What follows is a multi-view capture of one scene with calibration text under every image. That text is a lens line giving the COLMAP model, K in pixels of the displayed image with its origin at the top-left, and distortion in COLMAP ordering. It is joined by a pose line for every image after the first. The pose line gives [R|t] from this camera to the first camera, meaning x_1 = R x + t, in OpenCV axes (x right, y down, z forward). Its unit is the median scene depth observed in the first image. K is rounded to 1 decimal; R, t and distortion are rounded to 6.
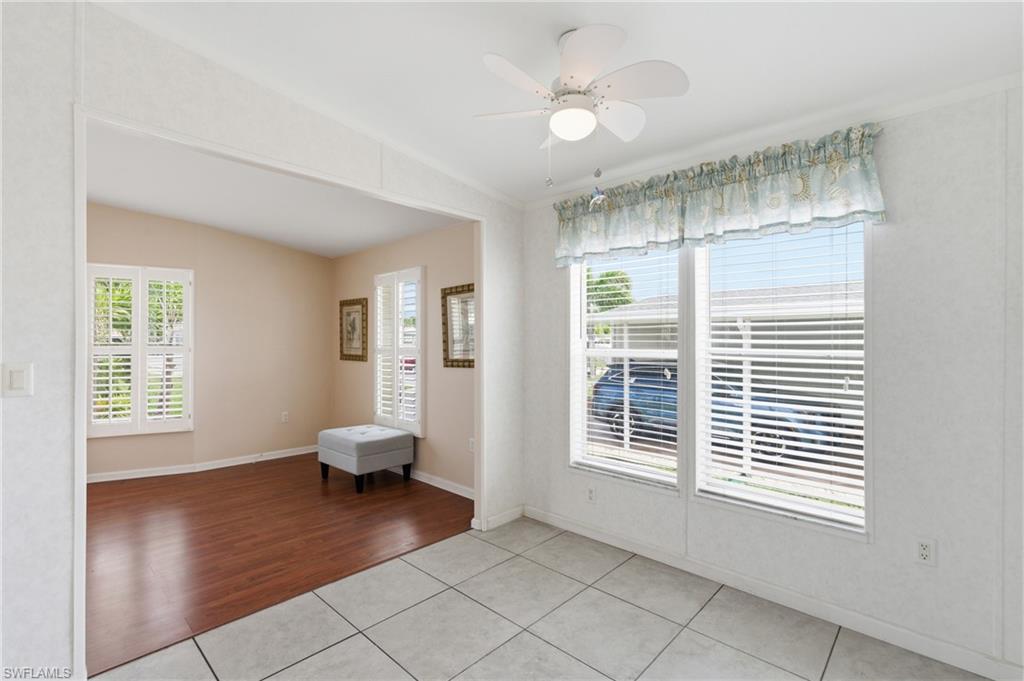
lens RADIAL K [[463.2, 0, 512.0], [0, 463.2, 340.5], [0, 0, 1]] dist [-0.001475, 0.000537]
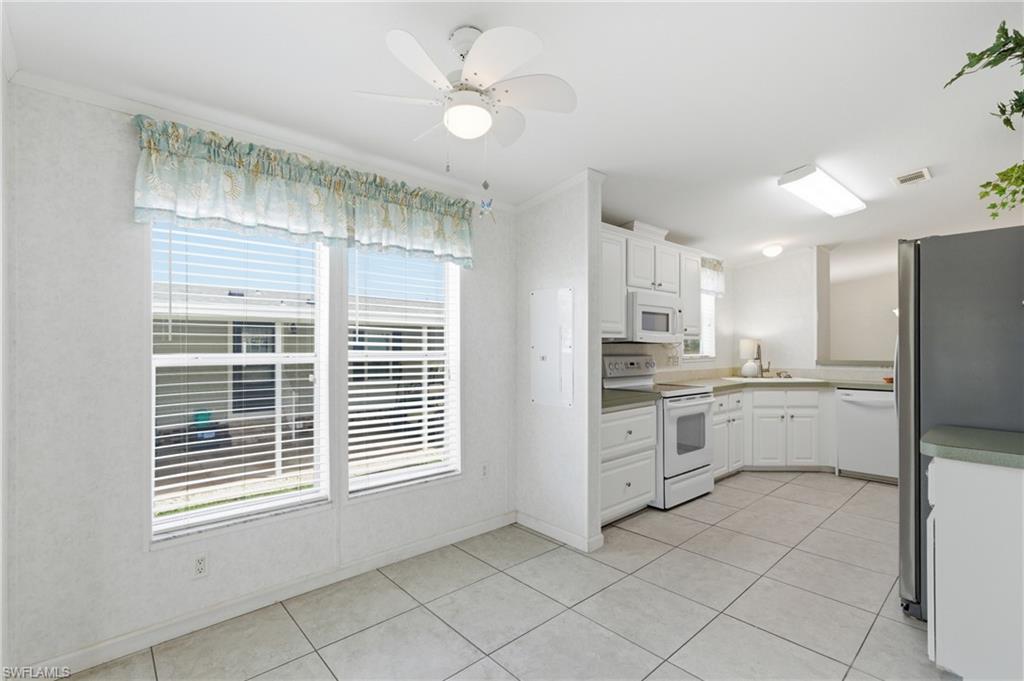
lens RADIAL K [[463.8, 0, 515.2], [0, 463.8, 346.1], [0, 0, 1]] dist [0.001151, 0.000774]
pose [[0.083255, -0.002868, 0.996524, -0.590306], [-0.003348, 0.999989, 0.003158, 0.001425], [-0.996523, -0.003599, 0.083245, 0.582327]]
